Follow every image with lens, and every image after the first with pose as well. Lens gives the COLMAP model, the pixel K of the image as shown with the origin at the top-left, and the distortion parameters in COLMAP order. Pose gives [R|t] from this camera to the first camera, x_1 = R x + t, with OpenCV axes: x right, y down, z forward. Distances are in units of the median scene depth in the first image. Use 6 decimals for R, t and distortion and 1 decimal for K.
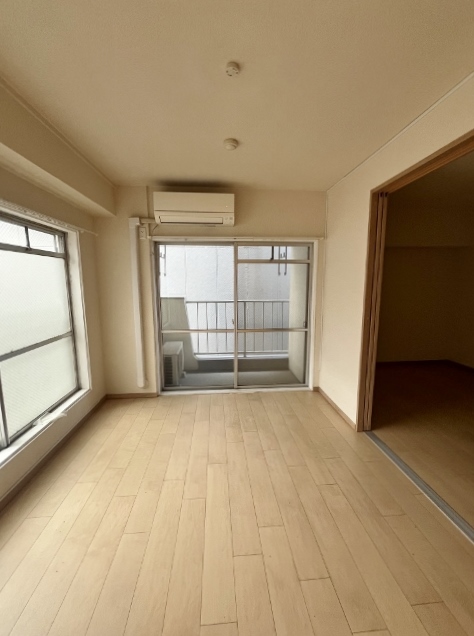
lens RADIAL K [[258.2, 0, 236.9], [0, 258.2, 318.4], [0, 0, 1]] dist [-0.000245, -0.000288]
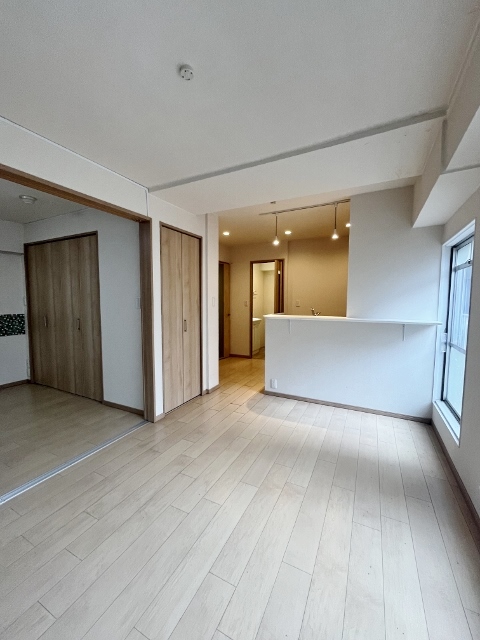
lens RADIAL K [[259.9, 0, 243.9], [0, 259.9, 317.9], [0, 0, 1]] dist [-0.000245, -0.000288]
pose [[-0.858720, -0.033459, 0.511352, -0.315297], [0.070793, 0.980552, 0.183044, -0.087398], [-0.507532, 0.193384, -0.839651, 0.798277]]
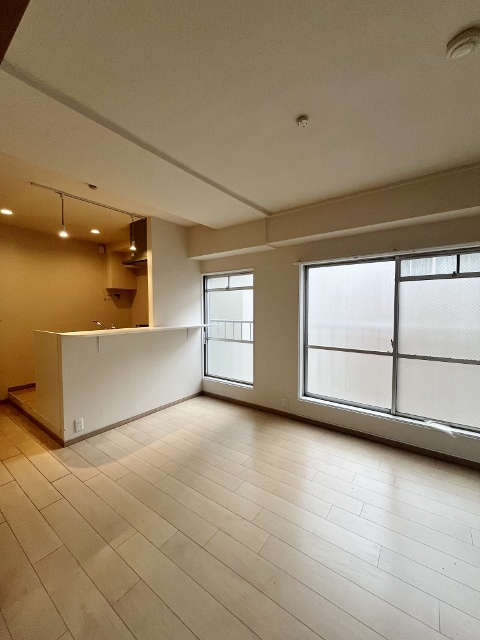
lens RADIAL K [[259.9, 0, 236.0], [0, 259.9, 319.1], [0, 0, 1]] dist [-0.000245, -0.000288]
pose [[-0.657252, 0.042793, -0.752455, 0.459027], [-0.096243, 0.985447, 0.140110, -0.095579], [0.747501, 0.164507, -0.643568, 0.699069]]
